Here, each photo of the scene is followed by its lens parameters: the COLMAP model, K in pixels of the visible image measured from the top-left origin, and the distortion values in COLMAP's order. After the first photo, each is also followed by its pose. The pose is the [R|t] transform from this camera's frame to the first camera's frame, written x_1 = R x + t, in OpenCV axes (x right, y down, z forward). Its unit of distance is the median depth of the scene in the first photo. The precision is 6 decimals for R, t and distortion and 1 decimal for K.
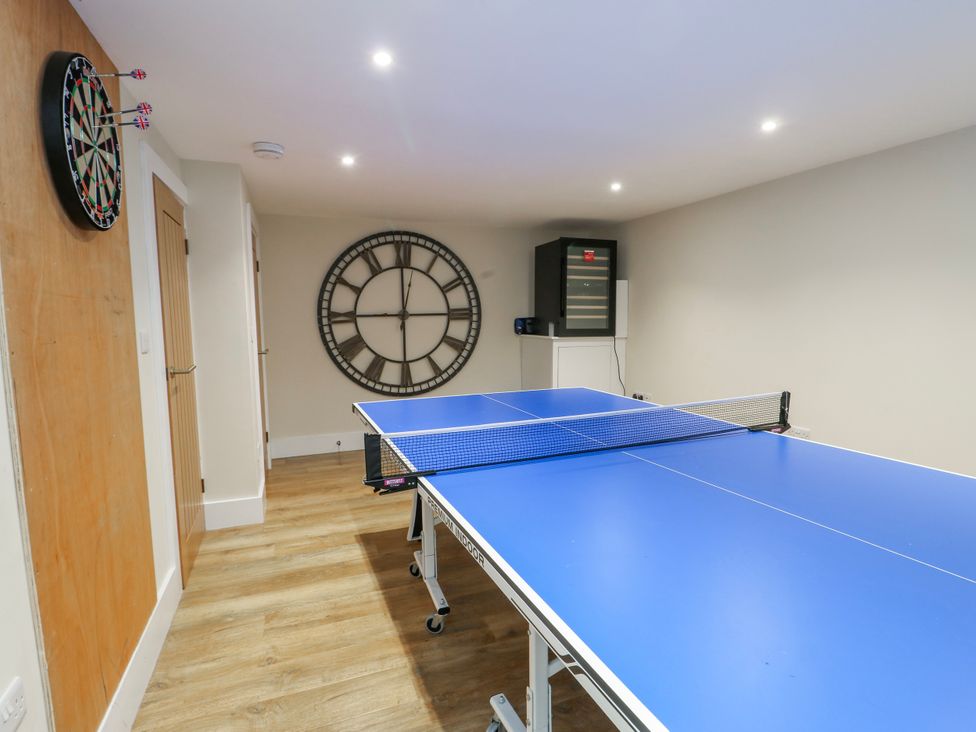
lens RADIAL K [[508.4, 0, 488.4], [0, 508.4, 365.0], [0, 0, 1]] dist [0.003783, -0.013972]
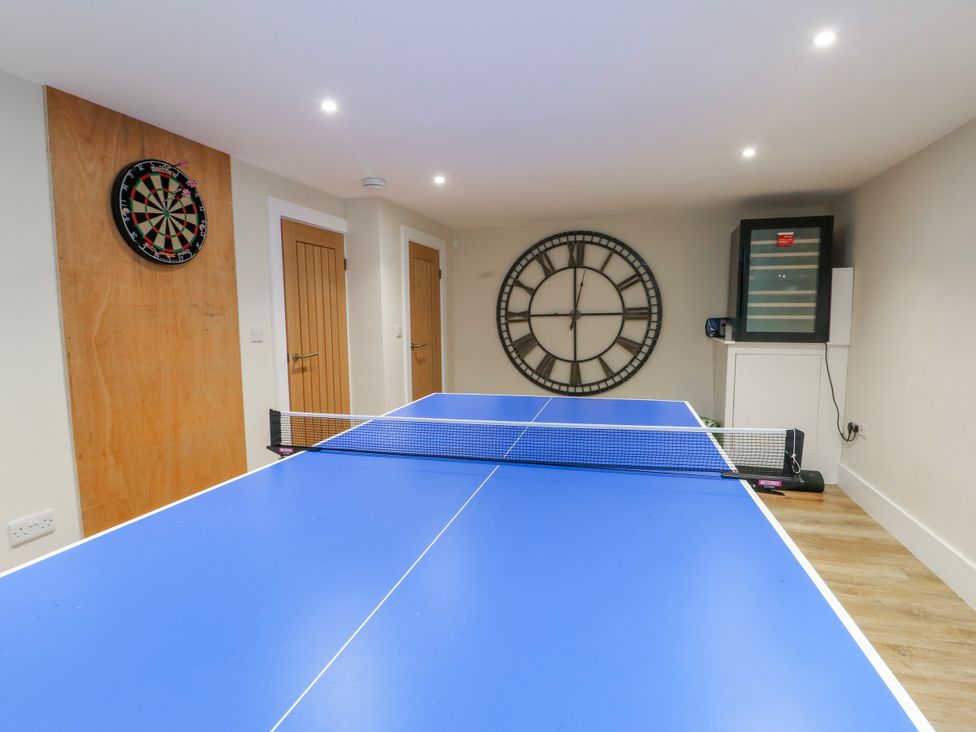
lens RADIAL K [[508.4, 0, 488.4], [0, 508.4, 365.0], [0, 0, 1]] dist [0.003783, -0.013972]
pose [[0.790796, 0.060343, -0.609098, 0.316564], [-0.058206, 0.998033, 0.023305, -0.012699], [0.609305, 0.017023, 0.792753, 0.102278]]
